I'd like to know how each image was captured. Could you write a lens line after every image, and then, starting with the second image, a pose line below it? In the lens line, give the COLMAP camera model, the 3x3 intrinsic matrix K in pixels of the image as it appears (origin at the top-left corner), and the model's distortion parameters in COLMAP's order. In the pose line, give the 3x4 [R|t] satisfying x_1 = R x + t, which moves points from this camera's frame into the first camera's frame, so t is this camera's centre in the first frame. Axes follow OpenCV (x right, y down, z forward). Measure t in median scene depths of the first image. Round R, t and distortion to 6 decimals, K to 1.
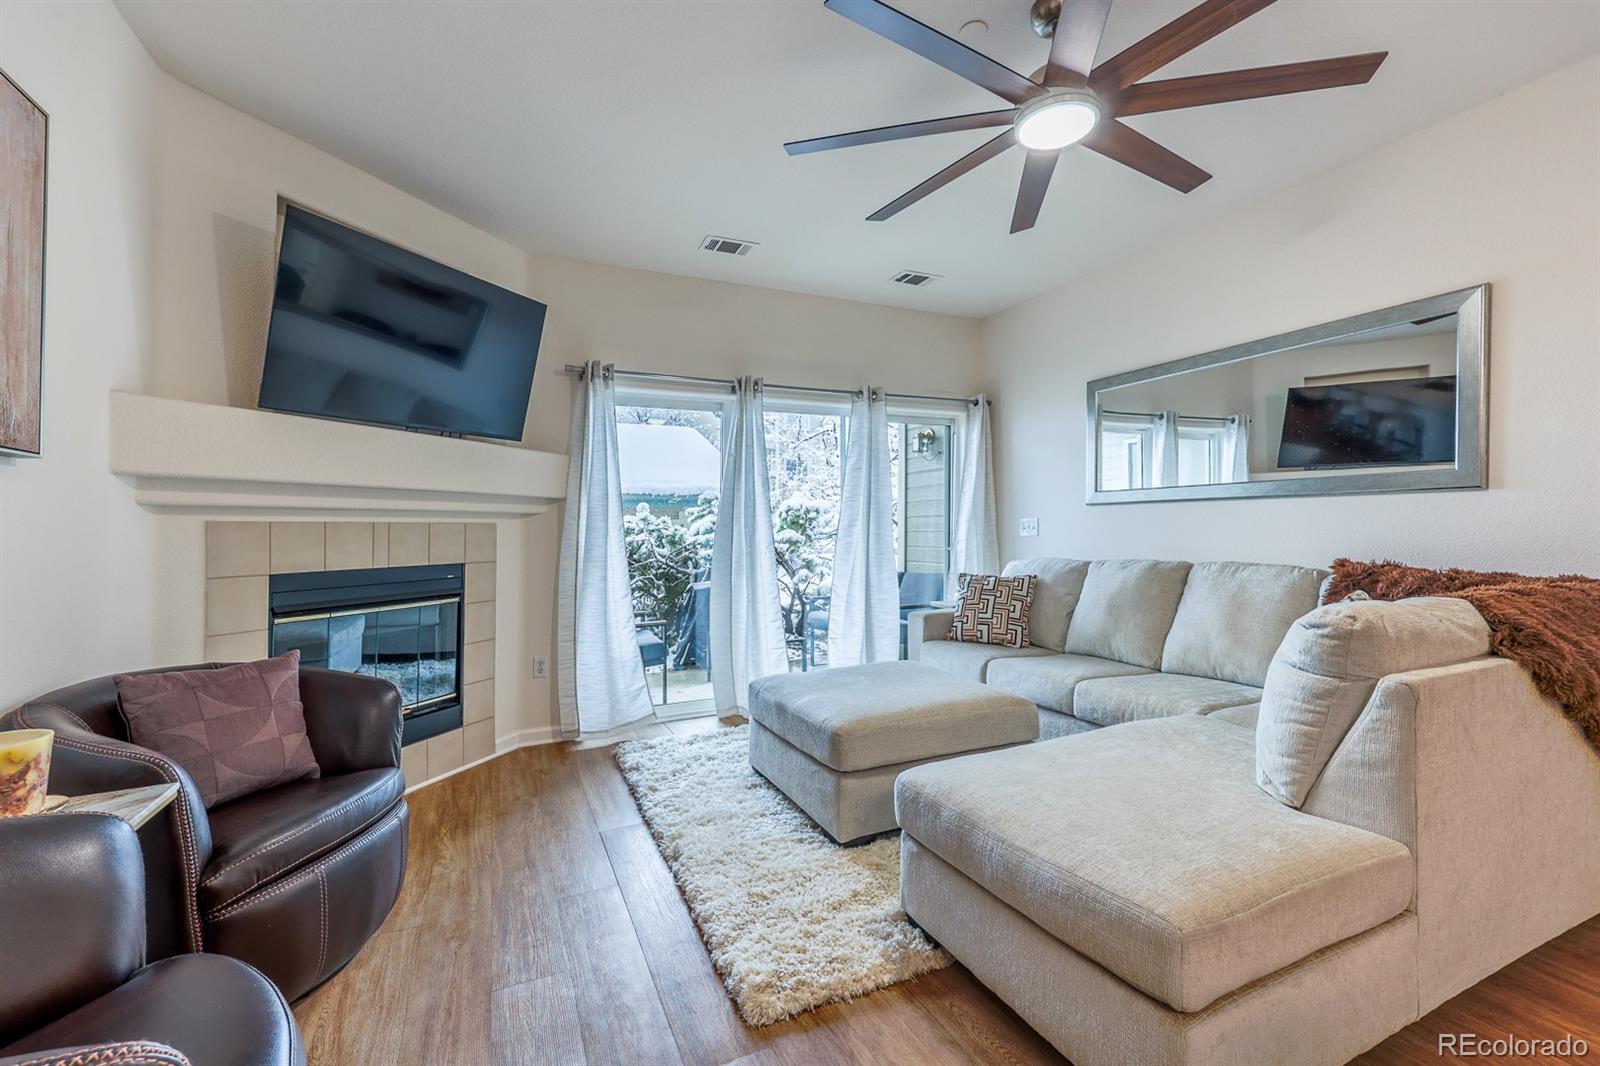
lens RADIAL K [[679.4, 0, 800.1], [0, 679.4, 521.2], [0, 0, 1]] dist [-0.000947, -0.000209]
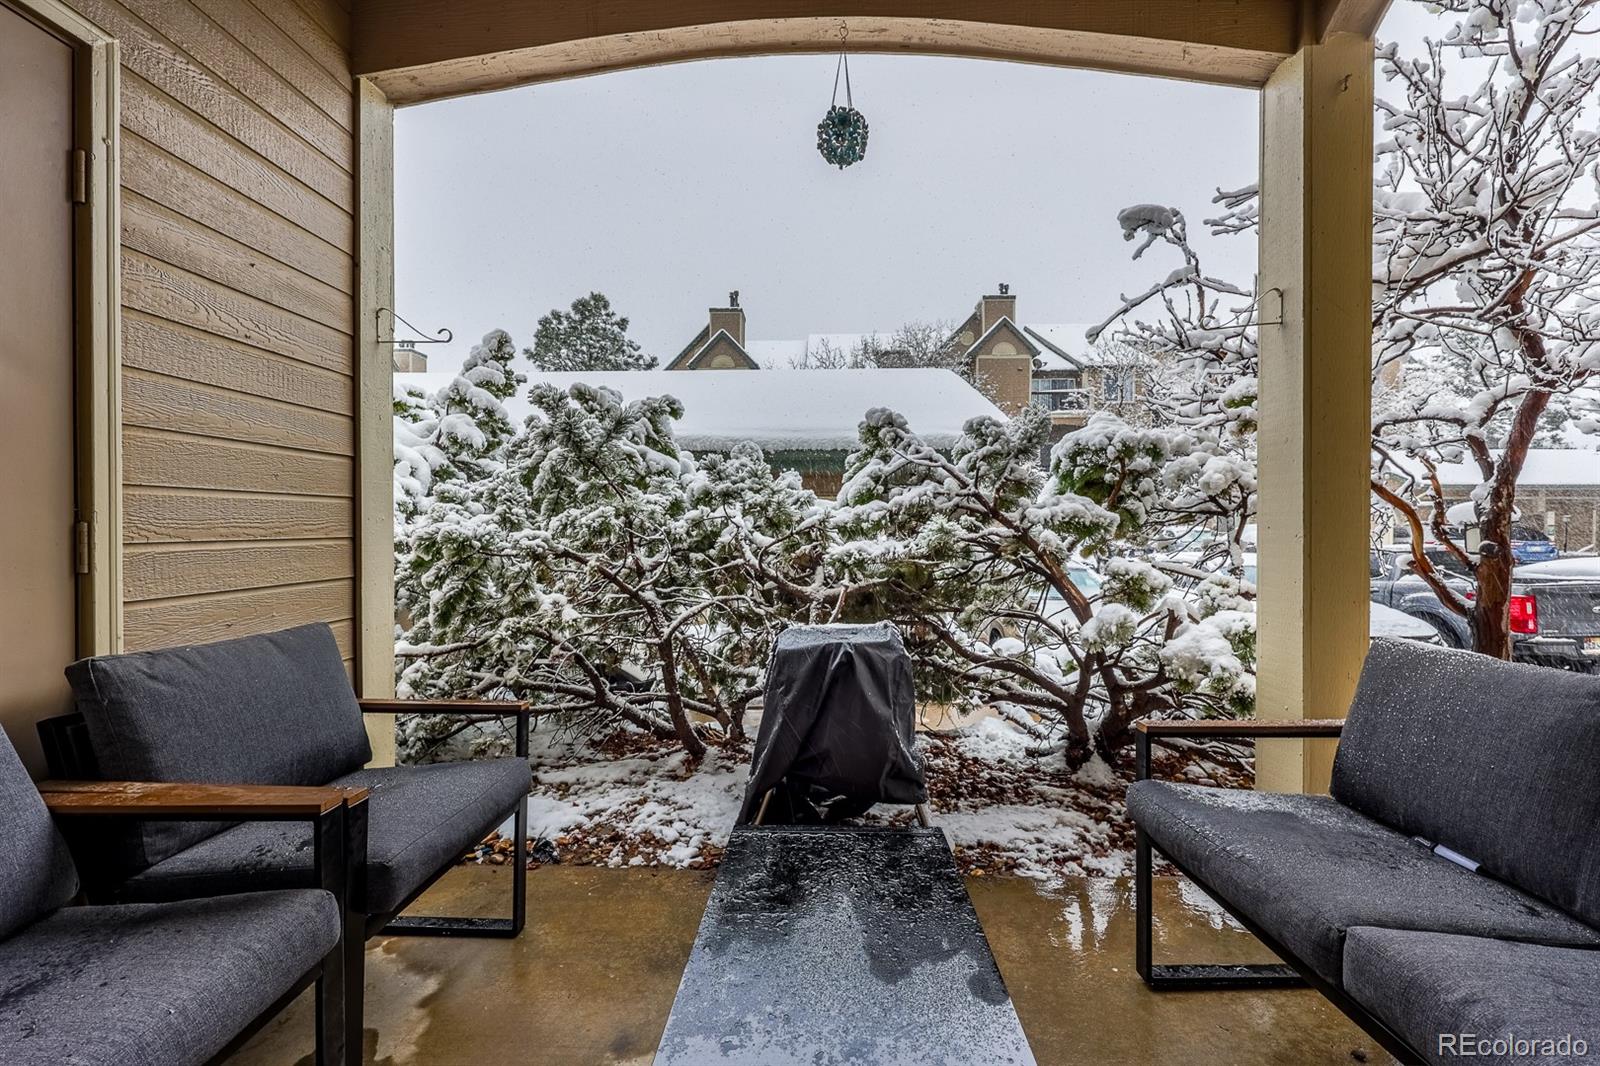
lens RADIAL K [[640.1, 0, 803.9], [0, 640.1, 509.7], [0, 0, 1]] dist [-0.000276, -0.000048]
pose [[0.896852, 0.003476, -0.442317, 0.007664], [-0.010023, 0.999872, -0.012466, 0.028587], [0.442217, 0.015614, 0.896772, 0.645463]]
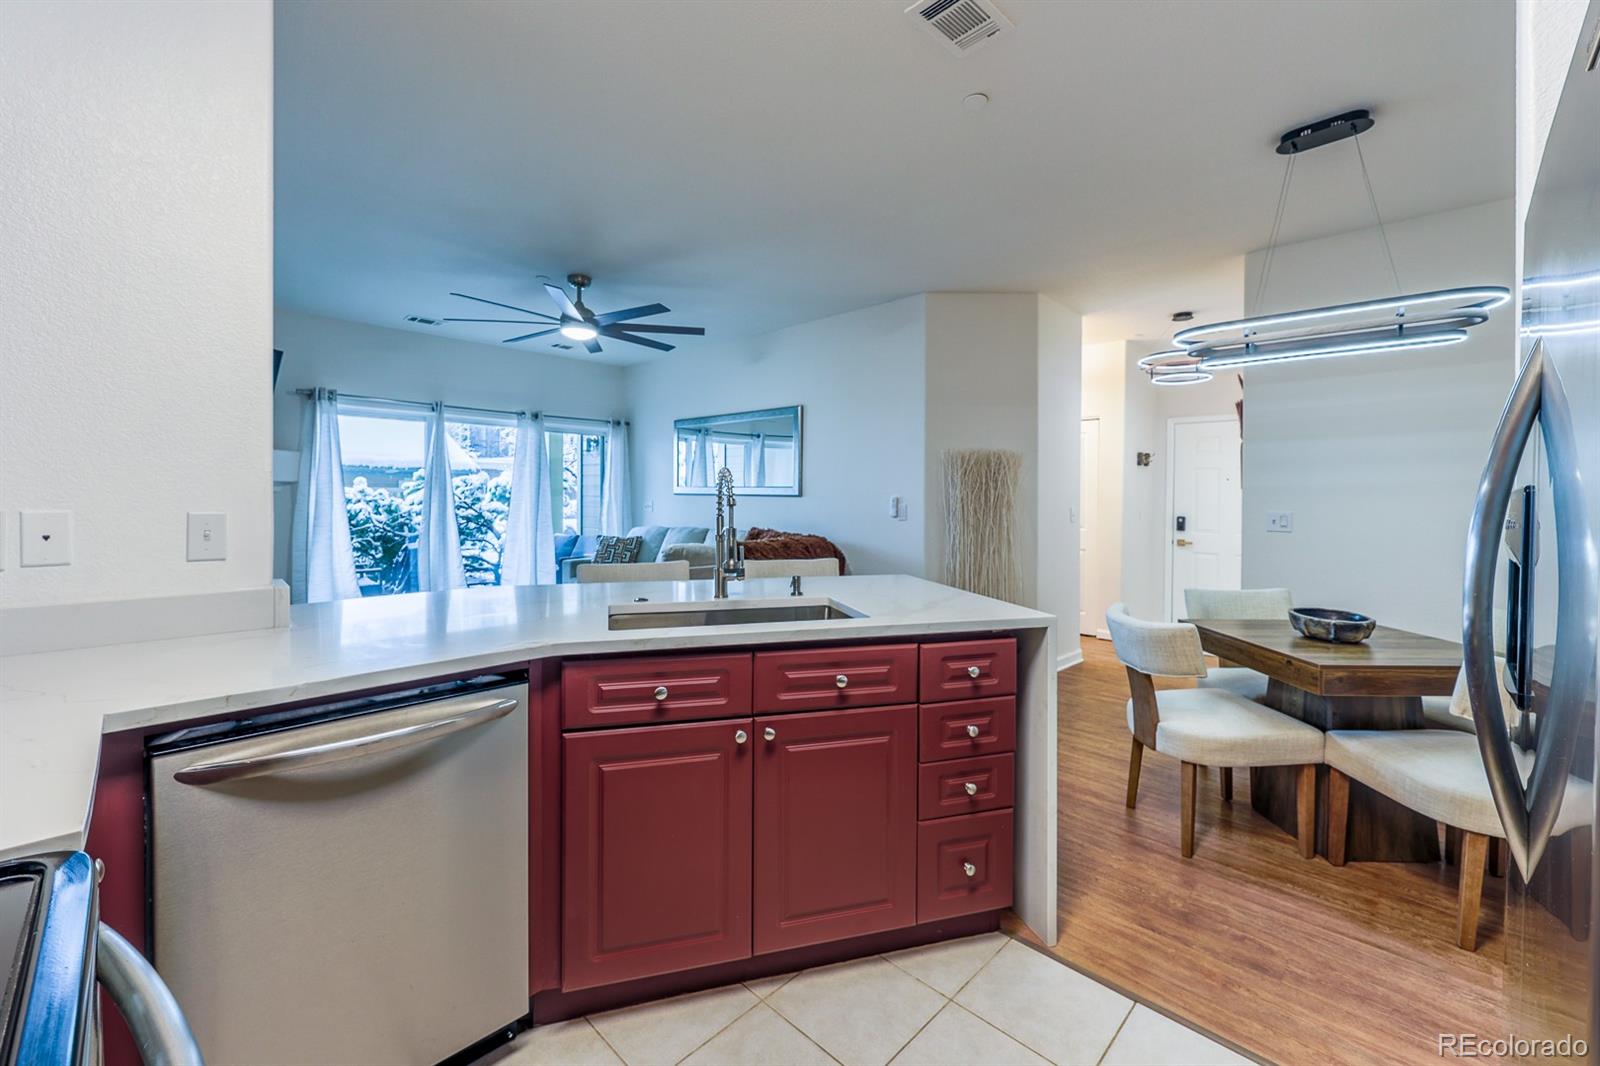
lens RADIAL K [[647.5, 0, 800.0], [0, 647.5, 533.0], [0, 0, 1]] dist [-0.000068, 0.000027]
pose [[0.931650, 0.003711, 0.363338, 0.078423], [-0.027774, 0.997750, 0.061026, -0.020757], [-0.362293, -0.066947, 0.929657, -0.356015]]
